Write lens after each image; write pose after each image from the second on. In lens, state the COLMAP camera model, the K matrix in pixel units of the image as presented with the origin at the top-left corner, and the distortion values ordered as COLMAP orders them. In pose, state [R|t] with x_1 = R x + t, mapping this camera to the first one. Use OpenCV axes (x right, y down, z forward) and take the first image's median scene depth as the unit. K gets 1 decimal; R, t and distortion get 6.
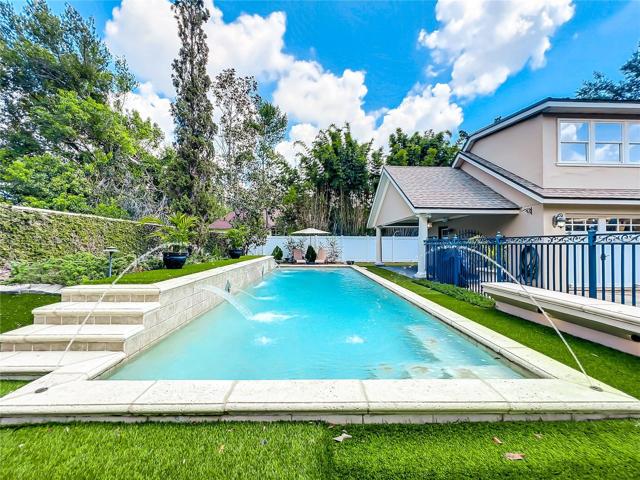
lens RADIAL K [[266.0, 0, 322.8], [0, 266.0, 237.5], [0, 0, 1]] dist [-0.002514, 0.001387]
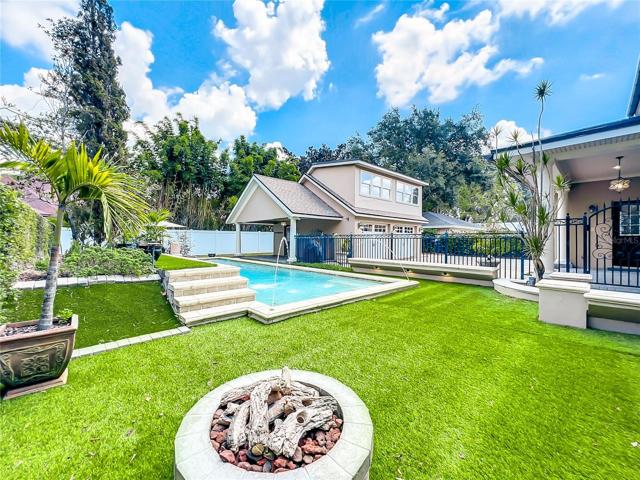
lens RADIAL K [[266.0, 0, 318.9], [0, 266.0, 238.3], [0, 0, 1]] dist [-0.002514, 0.001387]
pose [[0.746190, 0.002999, 0.665726, -0.309591], [-0.020244, 0.999630, 0.018188, -0.002155], [-0.665425, -0.027049, 0.745975, -0.095136]]
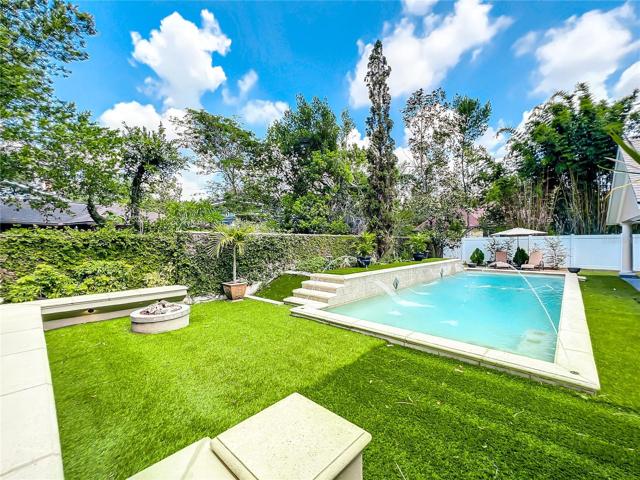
lens RADIAL K [[266.0, 0, 317.4], [0, 266.0, 243.5], [0, 0, 1]] dist [-0.002514, 0.001387]
pose [[0.706516, -0.013672, -0.707565, 0.132974], [0.031331, 0.999437, 0.011973, -0.018907], [0.707003, -0.030628, 0.706547, -0.109448]]
